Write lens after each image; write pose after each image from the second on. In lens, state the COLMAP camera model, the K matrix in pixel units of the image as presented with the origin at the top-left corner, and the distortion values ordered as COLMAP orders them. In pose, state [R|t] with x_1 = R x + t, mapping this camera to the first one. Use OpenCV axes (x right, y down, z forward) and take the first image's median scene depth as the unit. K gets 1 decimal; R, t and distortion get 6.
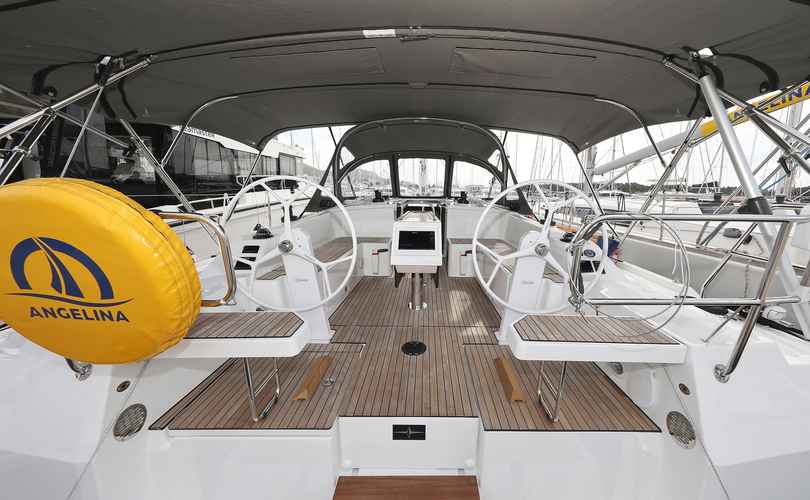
lens RADIAL K [[272.8, 0, 422.8], [0, 272.8, 230.1], [0, 0, 1]] dist [-0.001080, -0.000107]
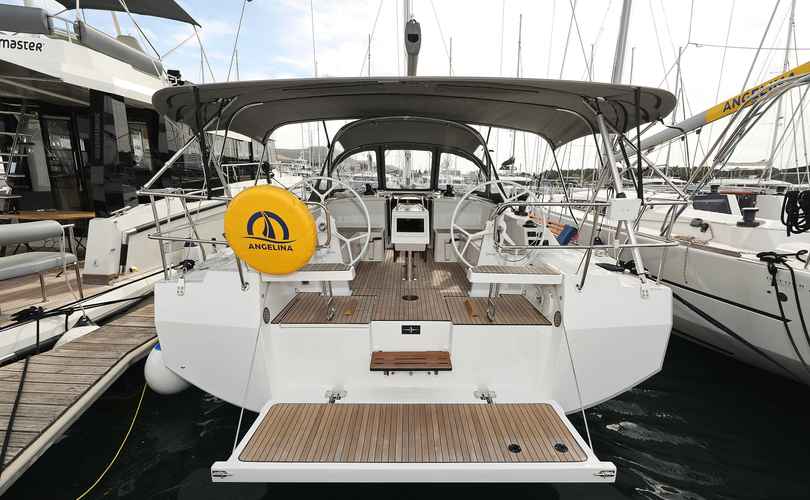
lens RADIAL K [[364.4, 0, 405.6], [0, 364.4, 282.3], [0, 0, 1]] dist [0.002710, 0.000121]
pose [[0.999911, -0.004398, 0.012577, -0.043791], [0.002663, 0.990869, 0.134803, 0.046708], [-0.013055, -0.134758, 0.990793, -0.493903]]
